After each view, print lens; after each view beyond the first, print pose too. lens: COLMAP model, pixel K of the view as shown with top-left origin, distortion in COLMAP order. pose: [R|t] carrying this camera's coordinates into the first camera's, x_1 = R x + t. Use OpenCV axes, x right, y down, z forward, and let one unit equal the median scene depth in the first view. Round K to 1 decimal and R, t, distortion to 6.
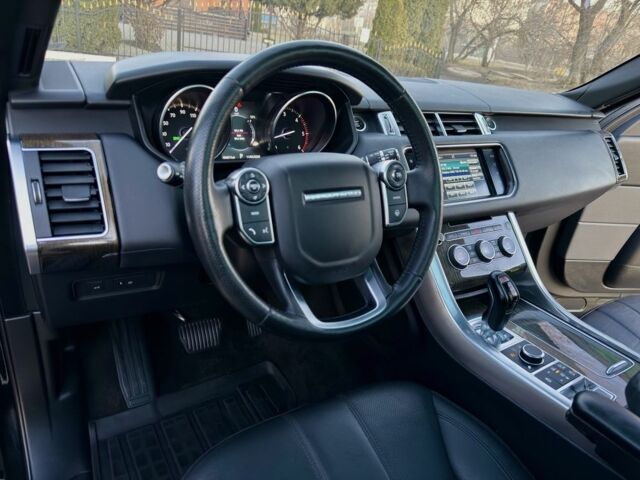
lens RADIAL K [[437.2, 0, 320.0], [0, 437.2, 240.0], [0, 0, 1]] dist [0.058910, -0.106253]
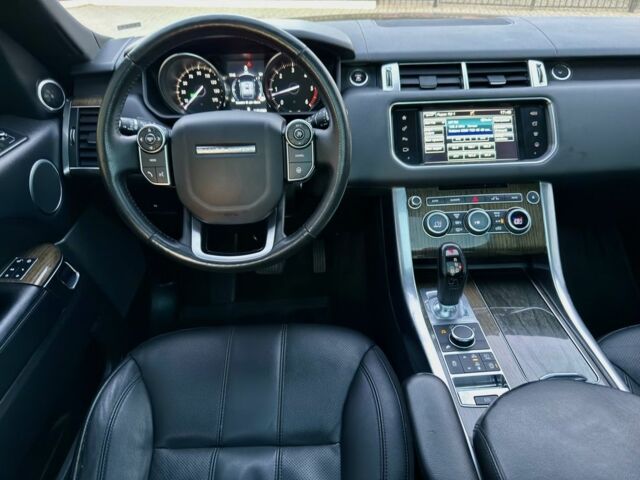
lens RADIAL K [[437.2, 0, 320.0], [0, 437.2, 240.0], [0, 0, 1]] dist [0.058910, -0.106253]
pose [[0.859061, 0.161407, -0.485758, 0.553875], [-0.099149, 0.983481, 0.151445, -0.043900], [0.502178, -0.081938, 0.860874, 0.058585]]
